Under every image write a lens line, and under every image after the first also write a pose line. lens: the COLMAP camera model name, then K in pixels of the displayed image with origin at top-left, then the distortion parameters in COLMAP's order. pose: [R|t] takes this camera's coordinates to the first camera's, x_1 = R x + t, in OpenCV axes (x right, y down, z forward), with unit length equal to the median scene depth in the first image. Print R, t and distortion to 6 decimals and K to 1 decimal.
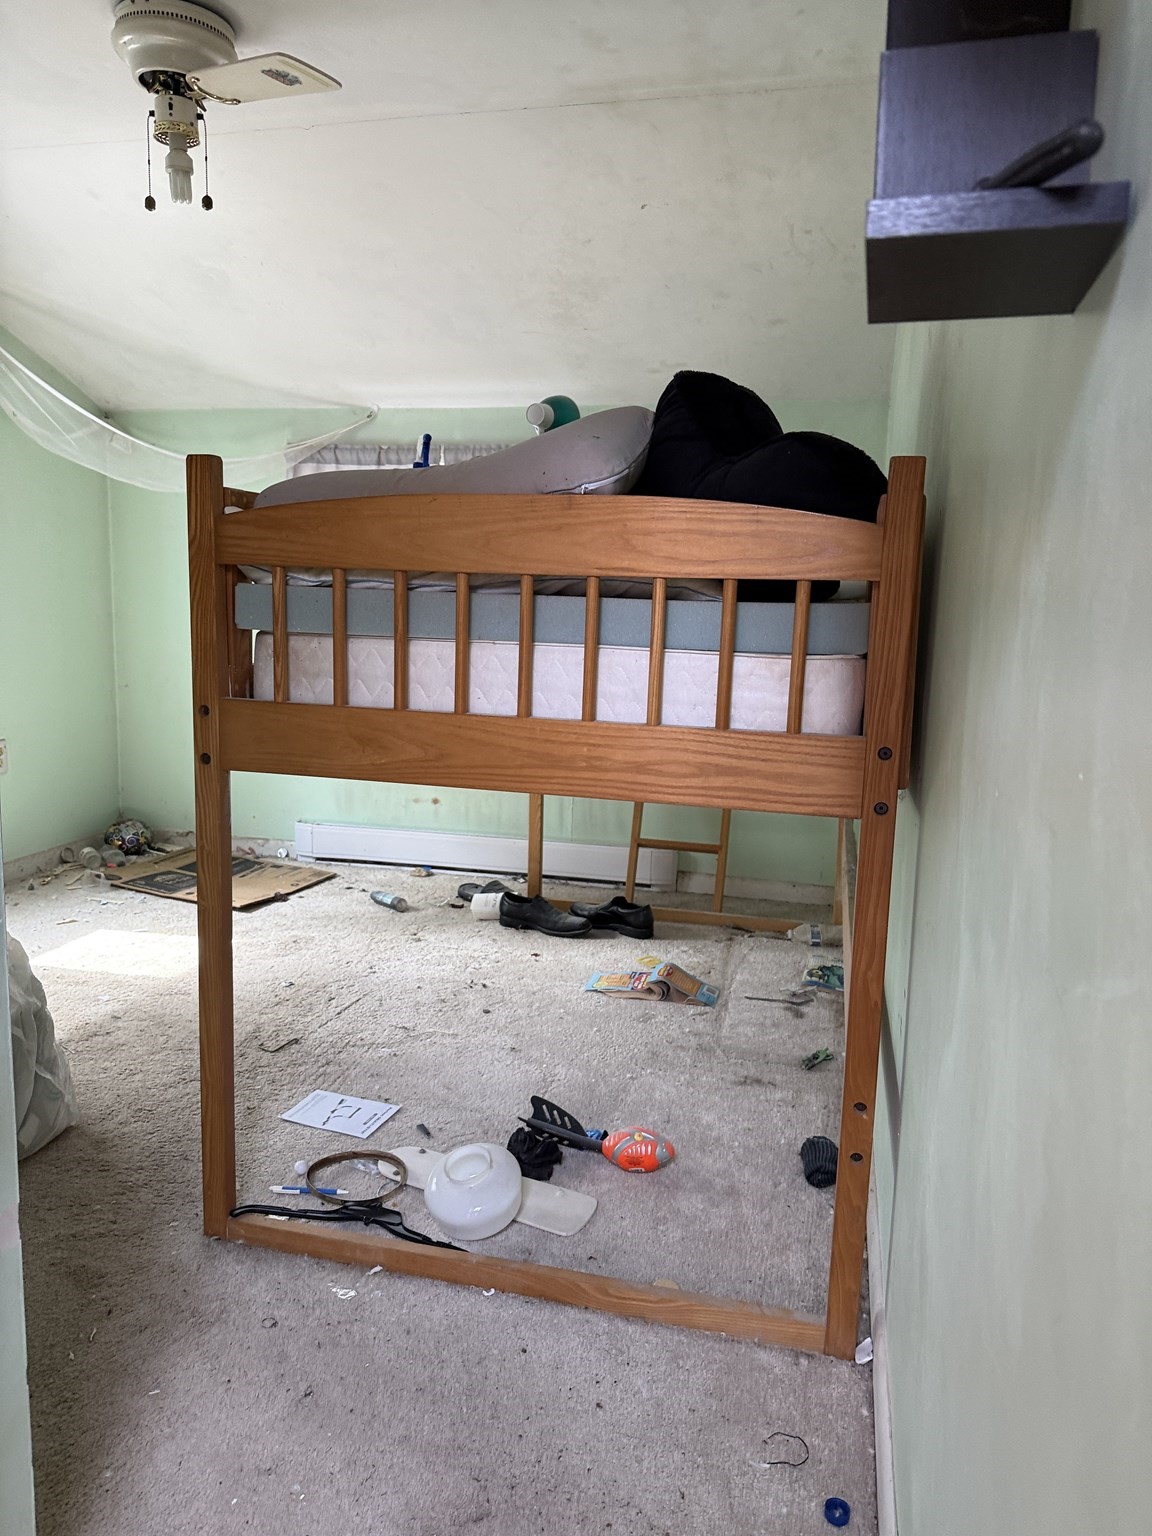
lens RADIAL K [[1094.5, 0, 570.1], [0, 1094.5, 772.8], [0, 0, 1]] dist [0.028830, -0.041360]
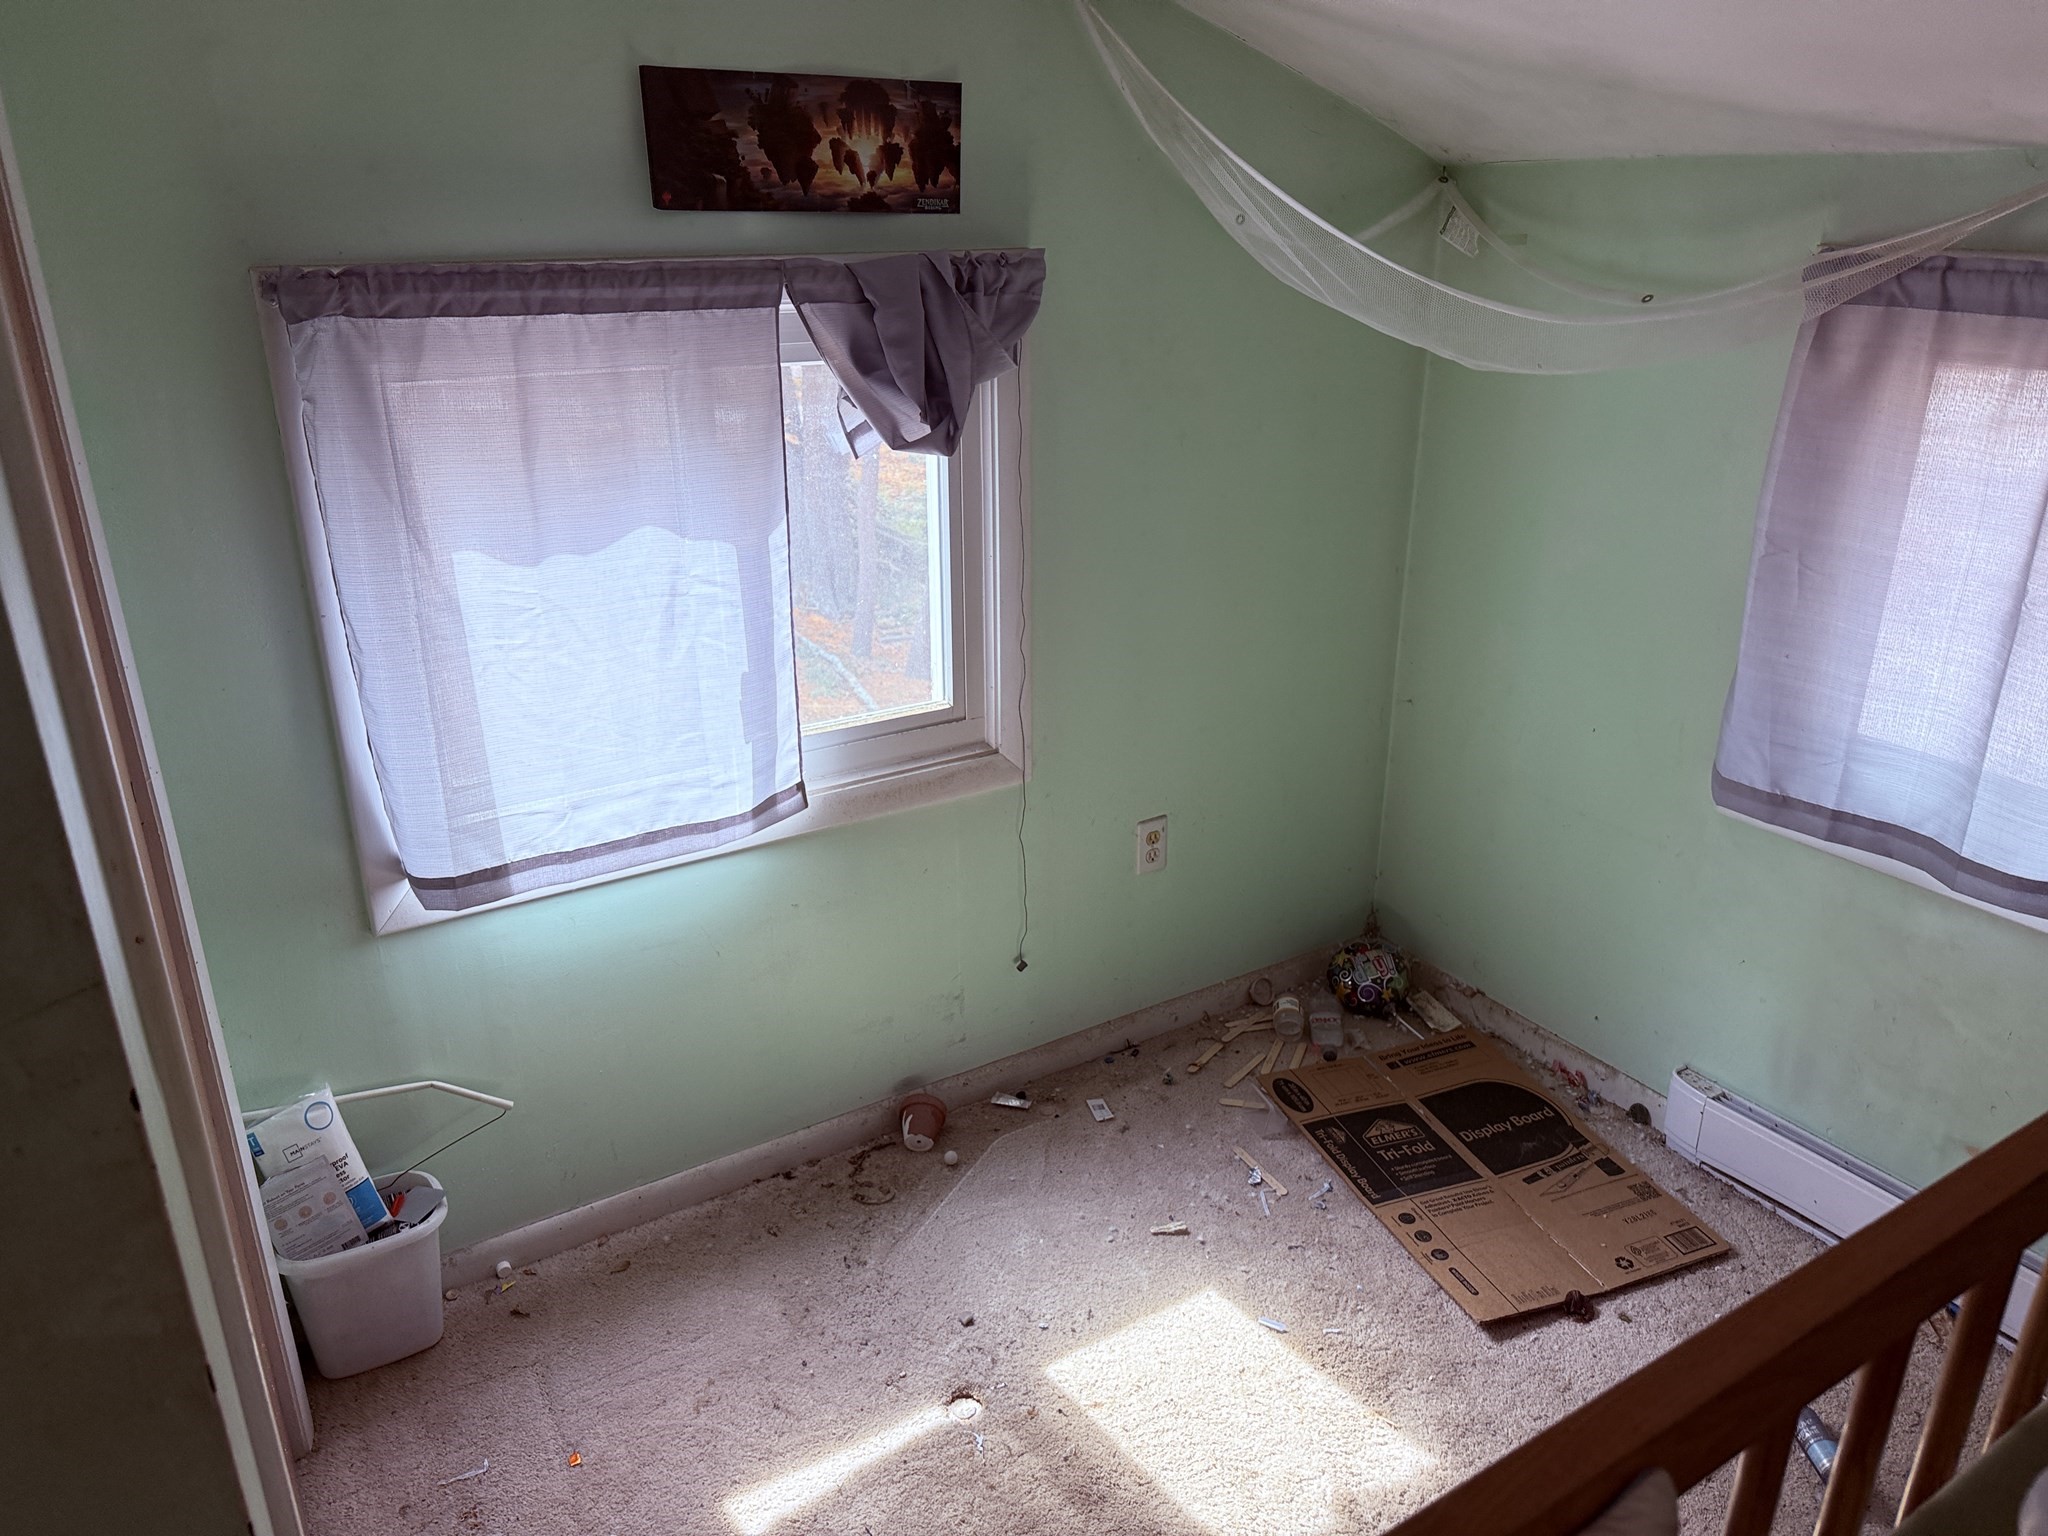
lens RADIAL K [[1459.3, 0, 1000.3], [0, 1459.3, 783.6], [0, 0, 1]] dist [0.028830, -0.041360]
pose [[0.716597, 0.219328, -0.662106, -0.071362], [-0.088040, 0.970123, 0.226075, -0.200801], [0.691909, -0.103713, 0.714497, 0.377724]]
